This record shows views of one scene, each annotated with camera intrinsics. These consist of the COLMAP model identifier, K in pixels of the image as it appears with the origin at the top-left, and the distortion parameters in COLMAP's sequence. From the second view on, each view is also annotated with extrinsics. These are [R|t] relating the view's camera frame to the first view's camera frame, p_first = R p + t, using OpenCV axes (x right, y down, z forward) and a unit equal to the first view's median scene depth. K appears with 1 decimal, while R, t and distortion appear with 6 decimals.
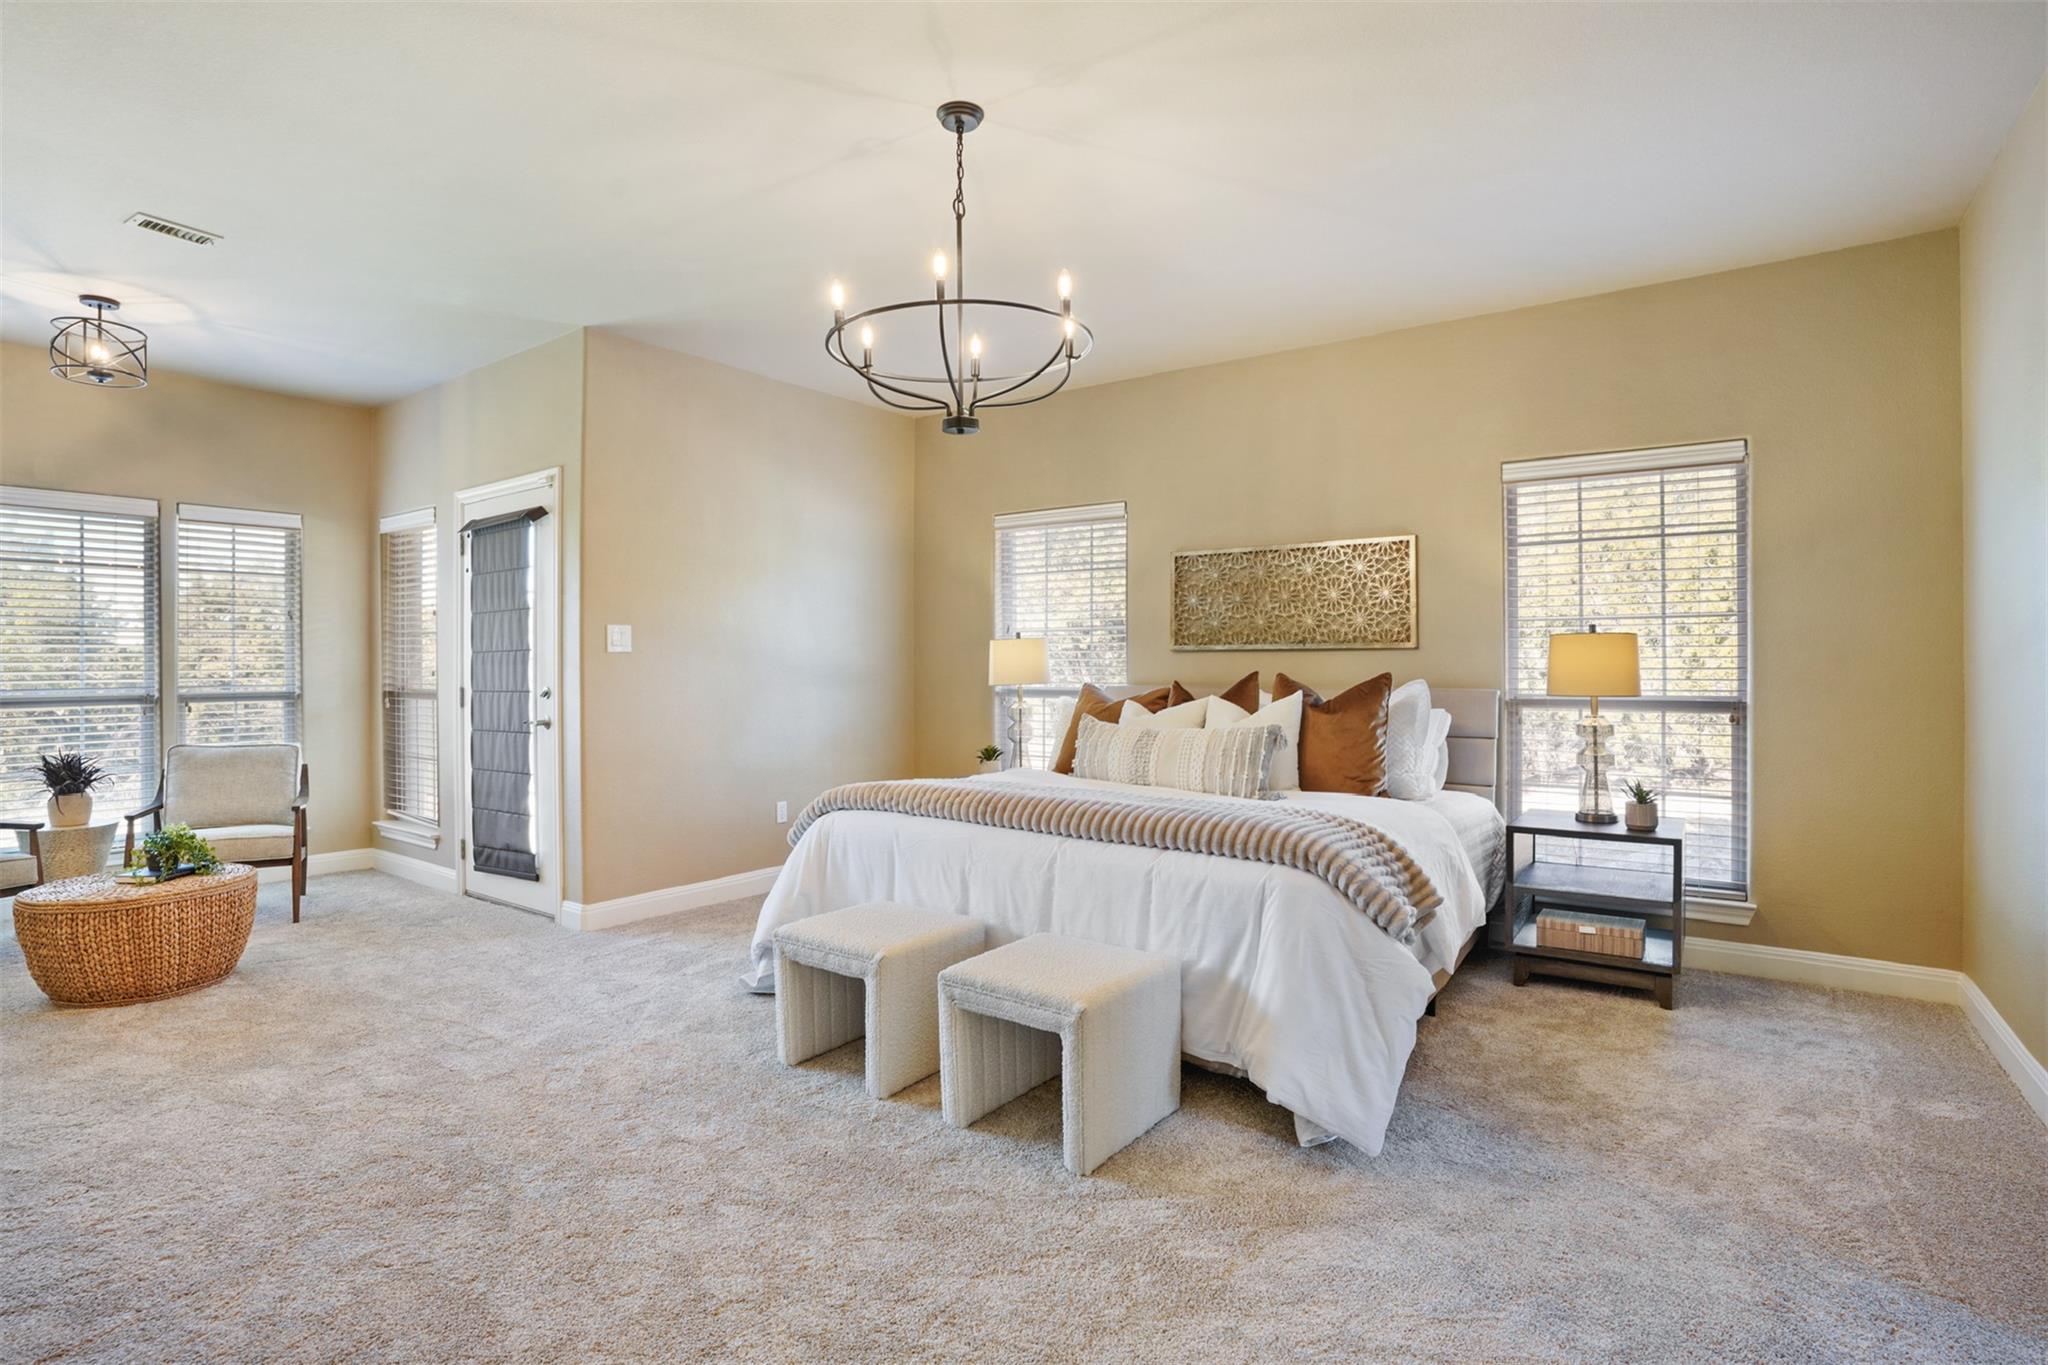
lens RADIAL K [[1001.8, 0, 1013.4], [0, 1001.8, 680.1], [0, 0, 1]] dist [-0.040855, 0.002523]
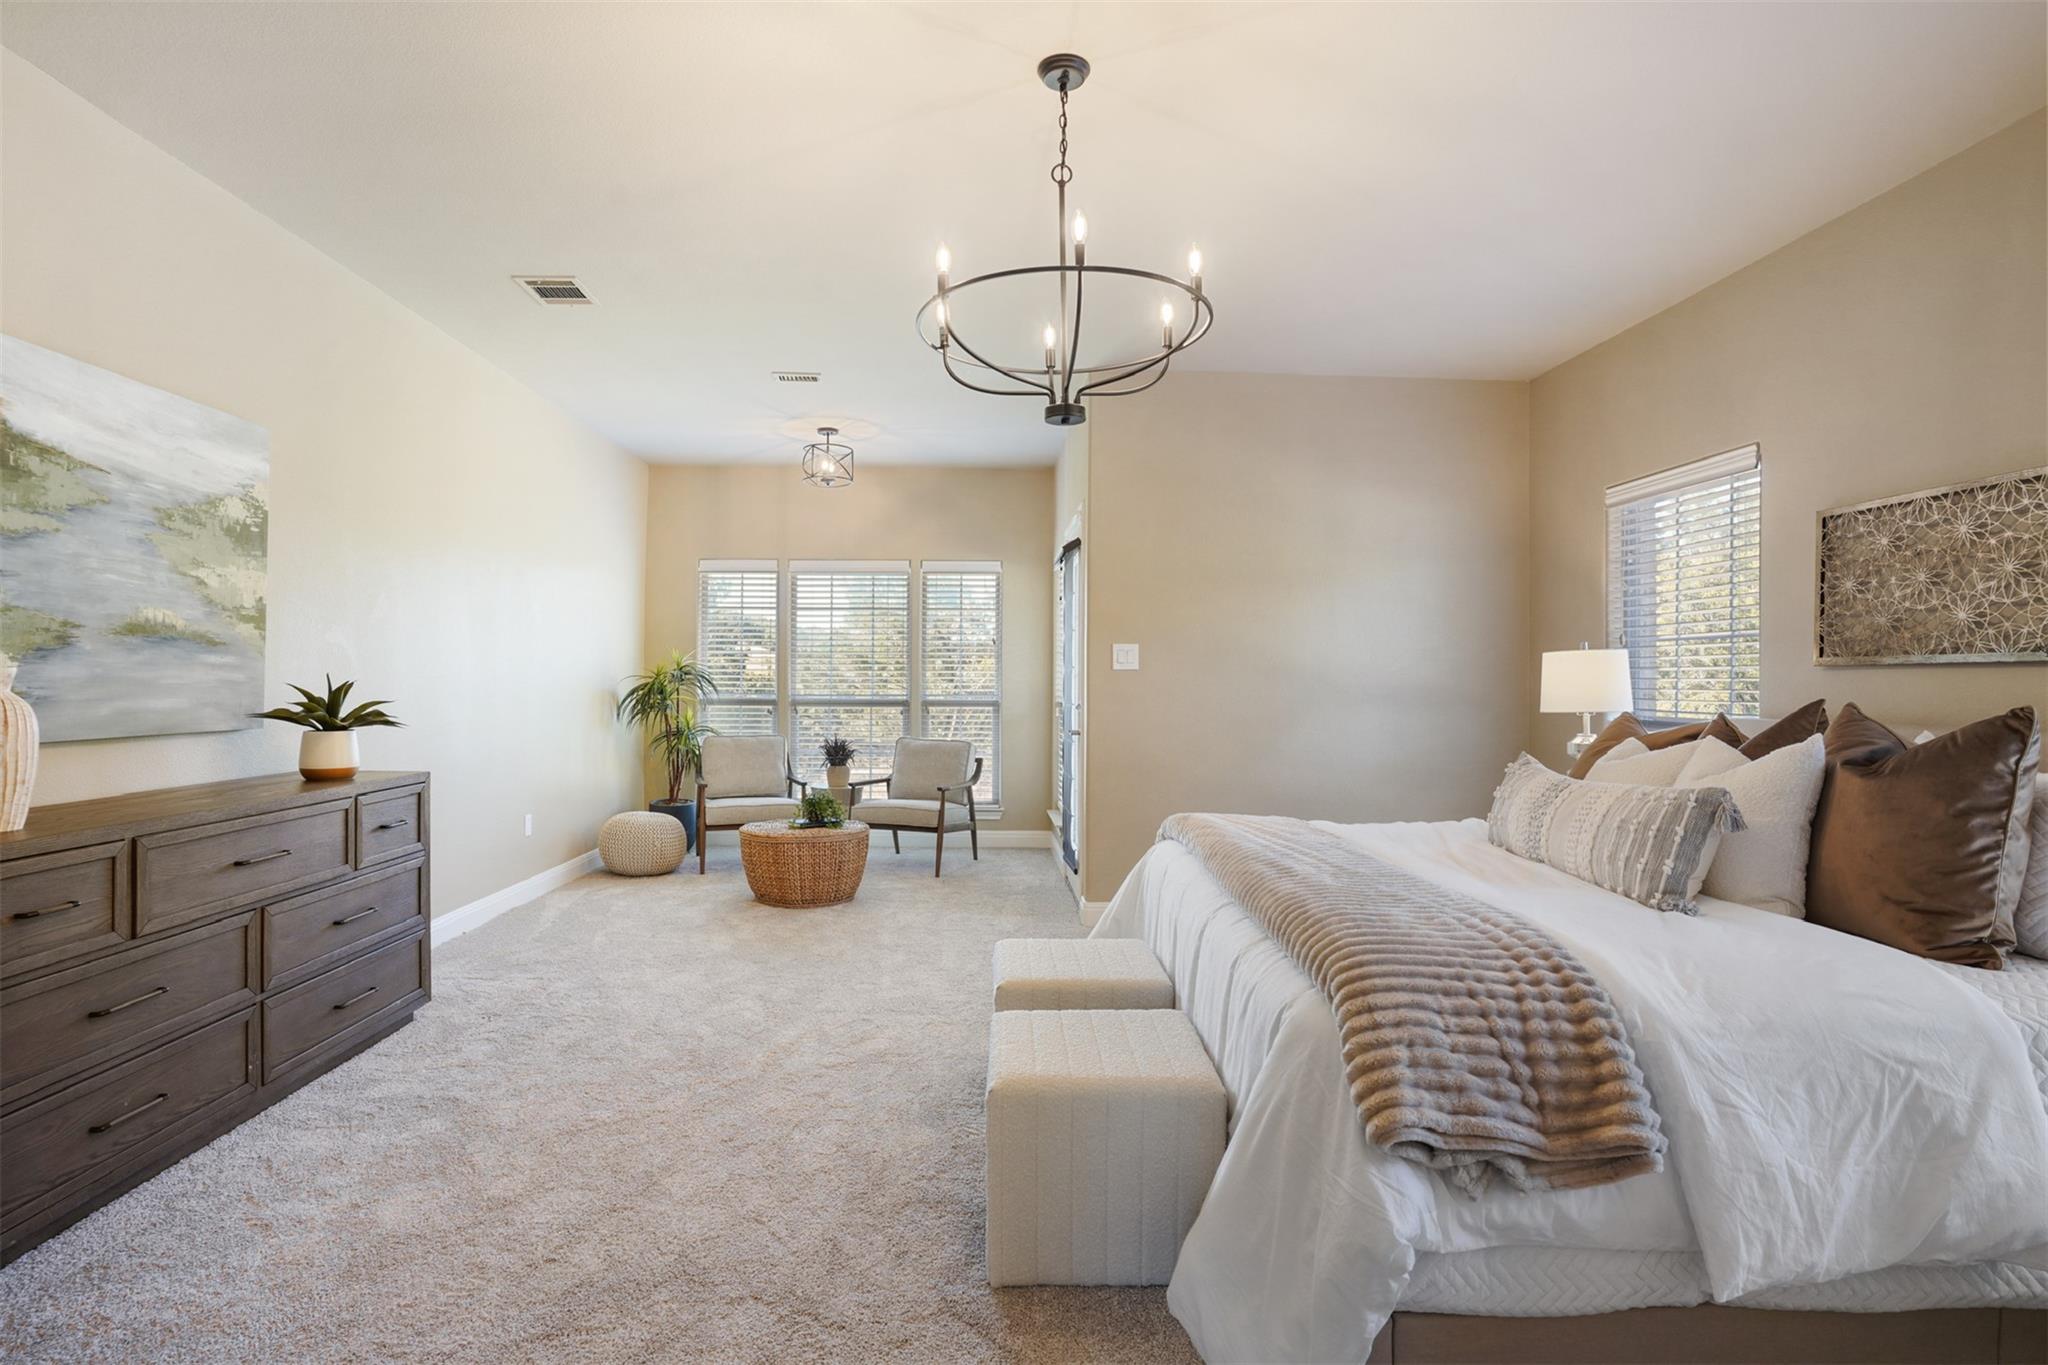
lens RADIAL K [[1001.8, 0, 1024.9], [0, 1001.8, 682.1], [0, 0, 1]] dist [-0.040855, 0.002523]
pose [[0.621472, 0.008740, -0.783388, 0.441977], [-0.021811, 0.999743, -0.006149, -0.006293], [0.783133, 0.020908, 0.621503, 0.297570]]
